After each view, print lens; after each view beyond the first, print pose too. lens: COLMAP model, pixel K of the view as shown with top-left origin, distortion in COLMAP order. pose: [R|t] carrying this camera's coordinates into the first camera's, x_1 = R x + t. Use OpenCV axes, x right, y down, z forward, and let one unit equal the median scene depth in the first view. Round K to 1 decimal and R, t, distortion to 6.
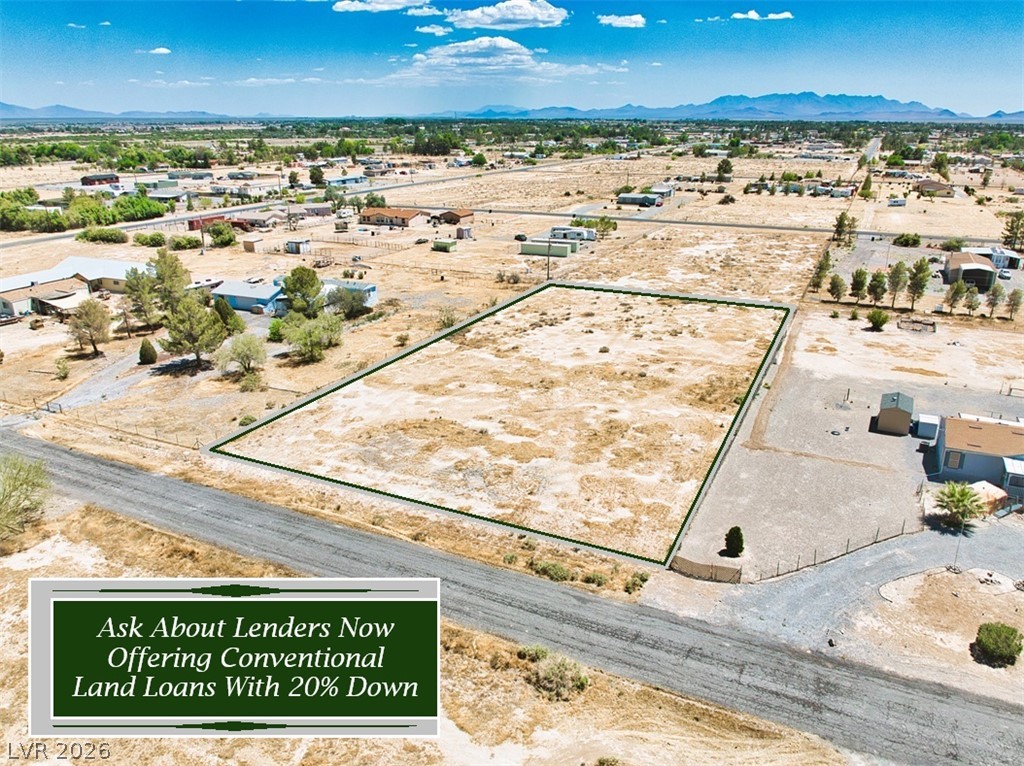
lens RADIAL K [[751.9, 0, 515.2], [0, 751.9, 388.9], [0, 0, 1]] dist [-0.031934, -0.012673]
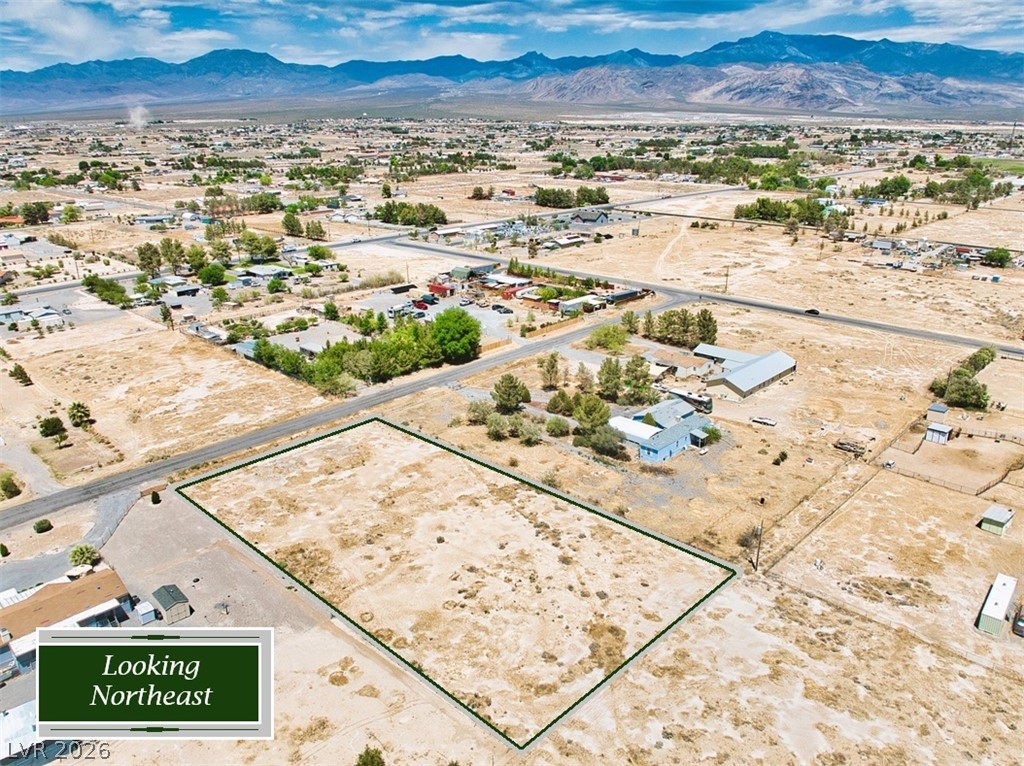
lens RADIAL K [[751.9, 0, 508.5], [0, 751.9, 388.1], [0, 0, 1]] dist [-0.031934, -0.012673]
pose [[-0.311523, 0.330031, -0.891085, 0.714336], [-0.316960, 0.847954, 0.424865, -0.531881], [0.895818, 0.414794, -0.159551, 0.834118]]
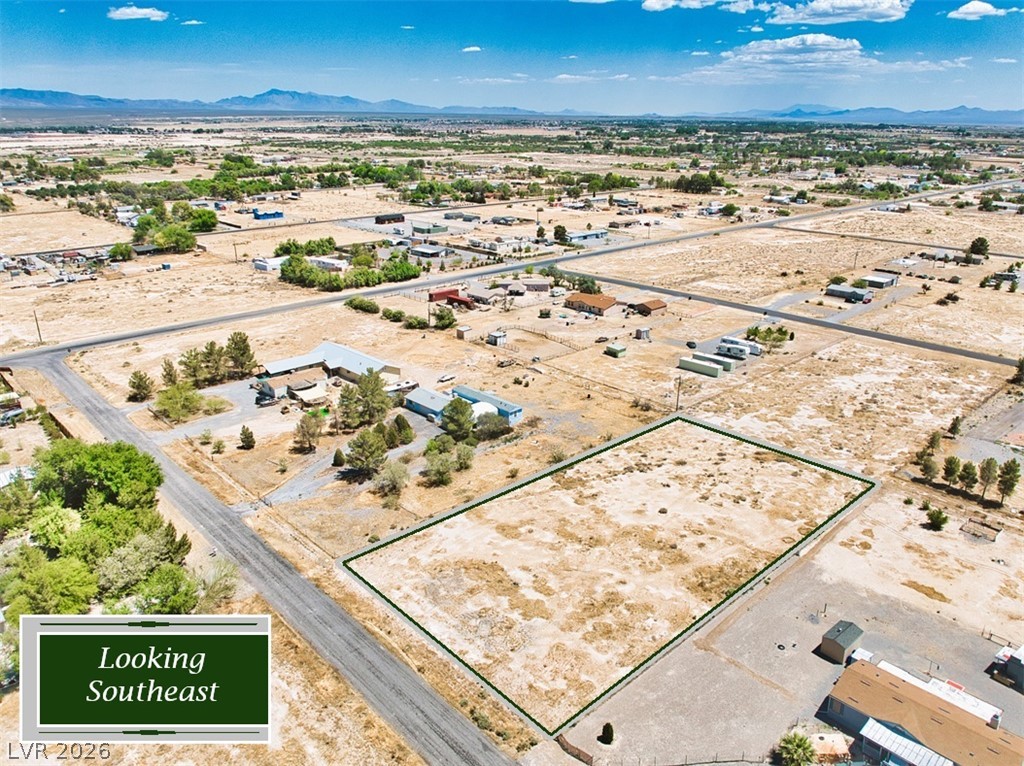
lens RADIAL K [[751.9, 0, 519.7], [0, 751.9, 378.9], [0, 0, 1]] dist [-0.031934, -0.012673]
pose [[0.933005, 0.123876, -0.337871, 0.202699], [-0.127459, 0.991775, 0.011652, -0.176889], [0.336535, 0.032193, 0.941120, -0.164926]]
